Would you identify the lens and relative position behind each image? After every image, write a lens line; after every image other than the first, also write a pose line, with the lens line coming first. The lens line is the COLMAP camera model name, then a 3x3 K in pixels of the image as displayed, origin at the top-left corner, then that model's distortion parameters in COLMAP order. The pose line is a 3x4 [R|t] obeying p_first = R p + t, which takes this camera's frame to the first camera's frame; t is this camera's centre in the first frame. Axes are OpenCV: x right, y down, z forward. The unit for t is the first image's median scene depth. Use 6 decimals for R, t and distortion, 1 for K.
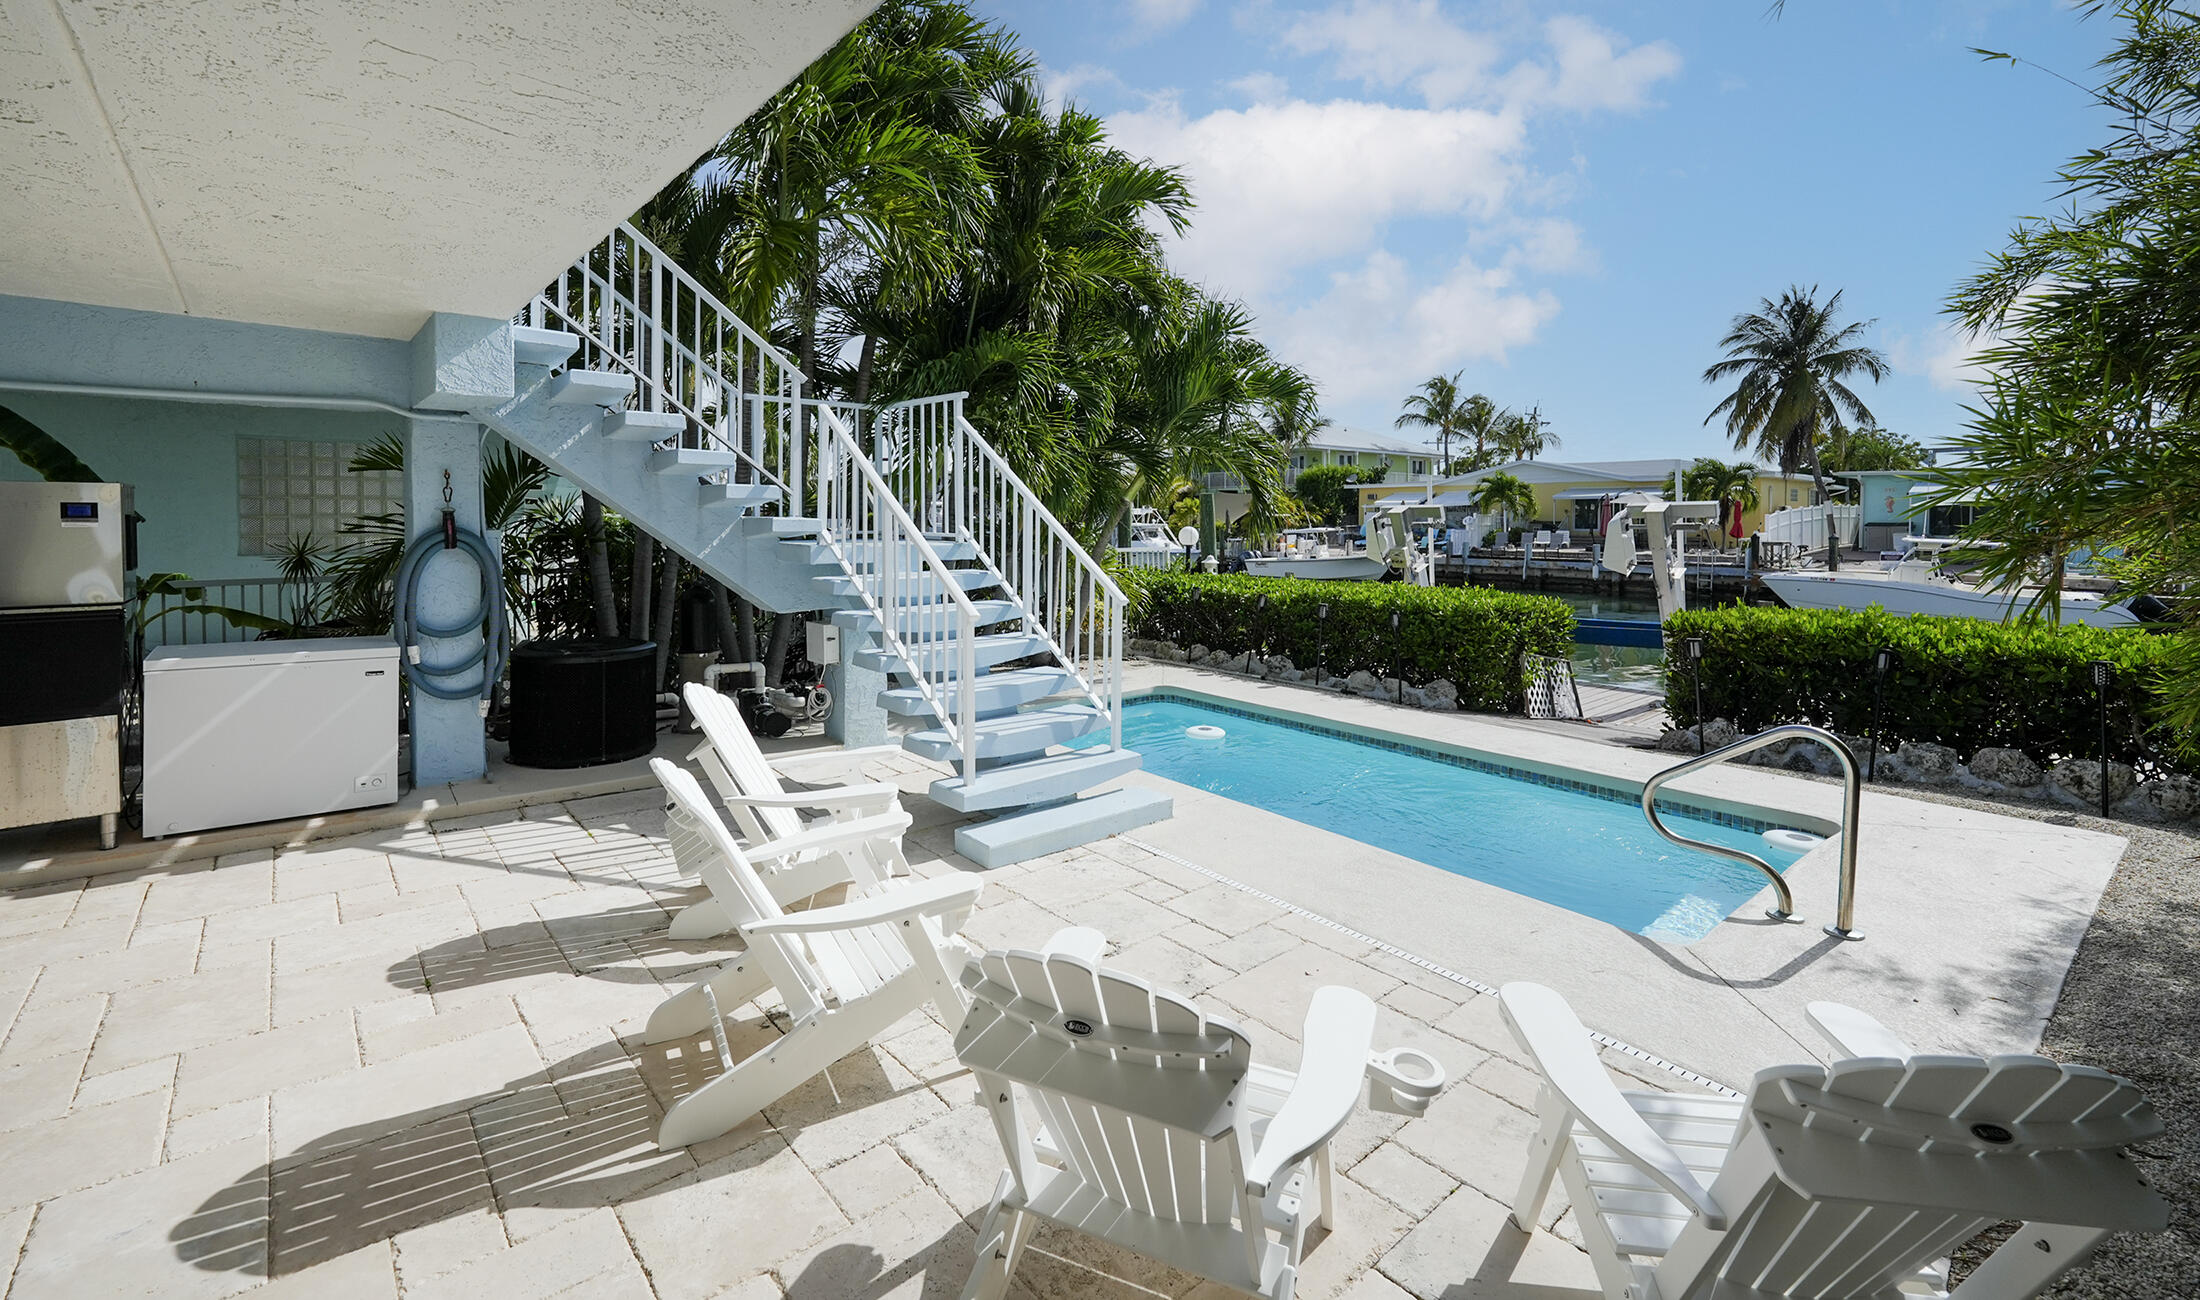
lens RADIAL K [[922.5, 0, 1073.6], [0, 922.5, 547.0], [0, 0, 1]] dist [0.000817, -0.000096]
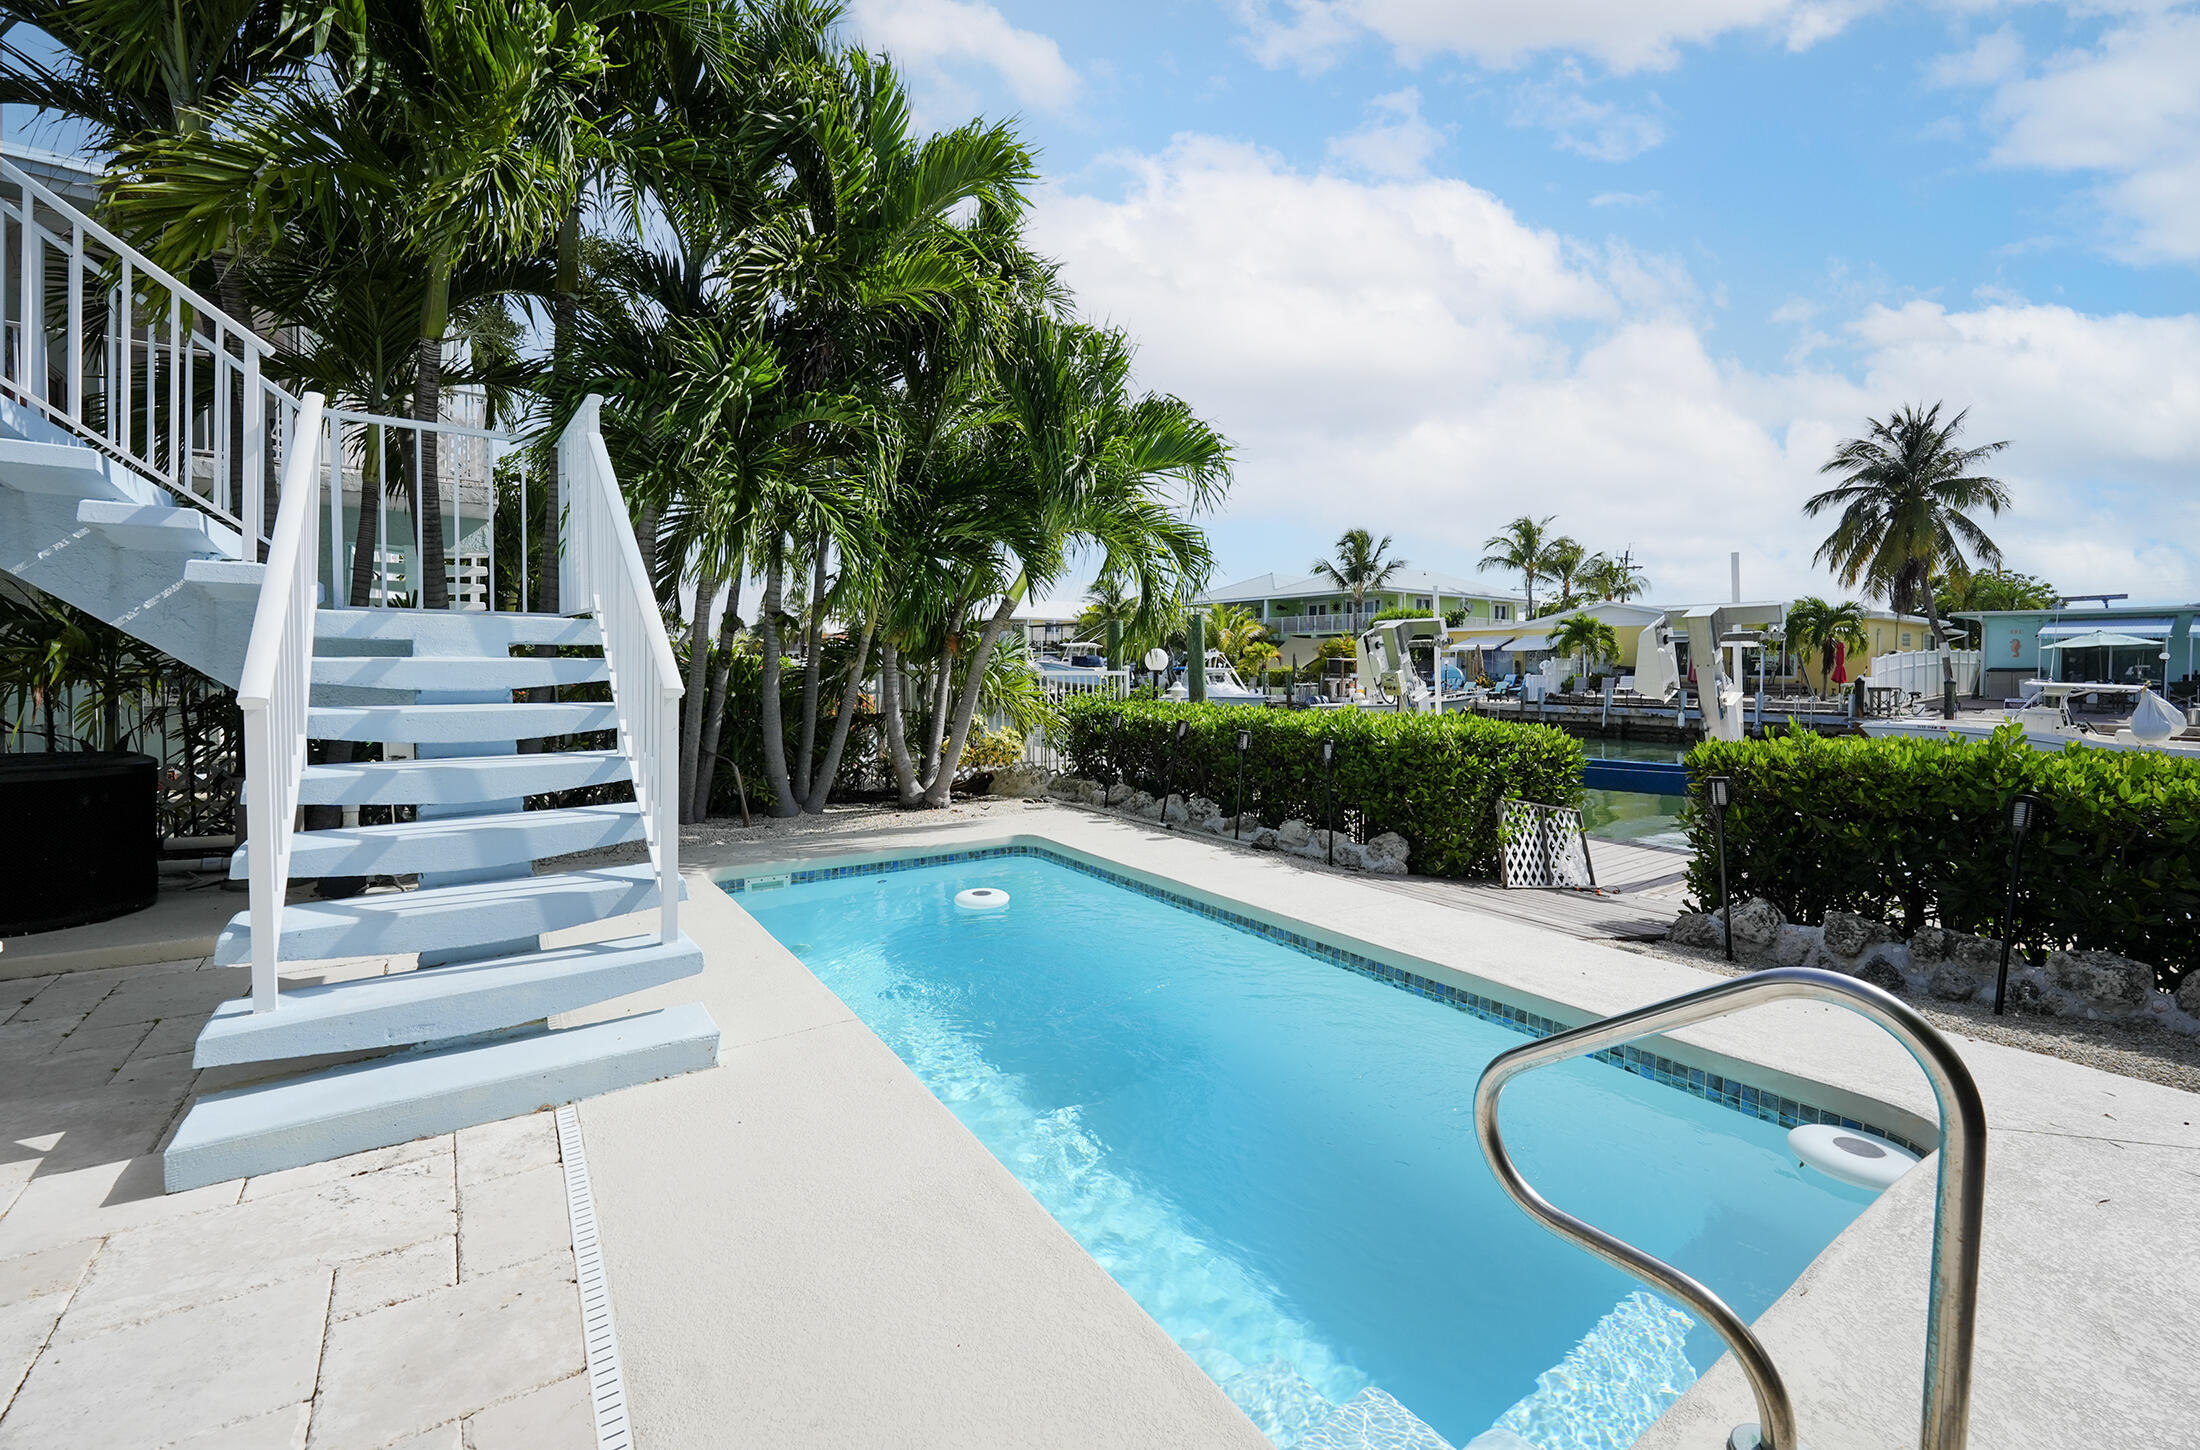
lens RADIAL K [[897.3, 0, 1127.6], [0, 897.3, 696.7], [0, 0, 1]] dist [-0.000962, -0.000073]
pose [[0.998466, 0.008746, -0.054667, 0.070063], [-0.008802, 0.999961, -0.000788, 0.011318], [0.054658, 0.001268, 0.998504, 0.082728]]
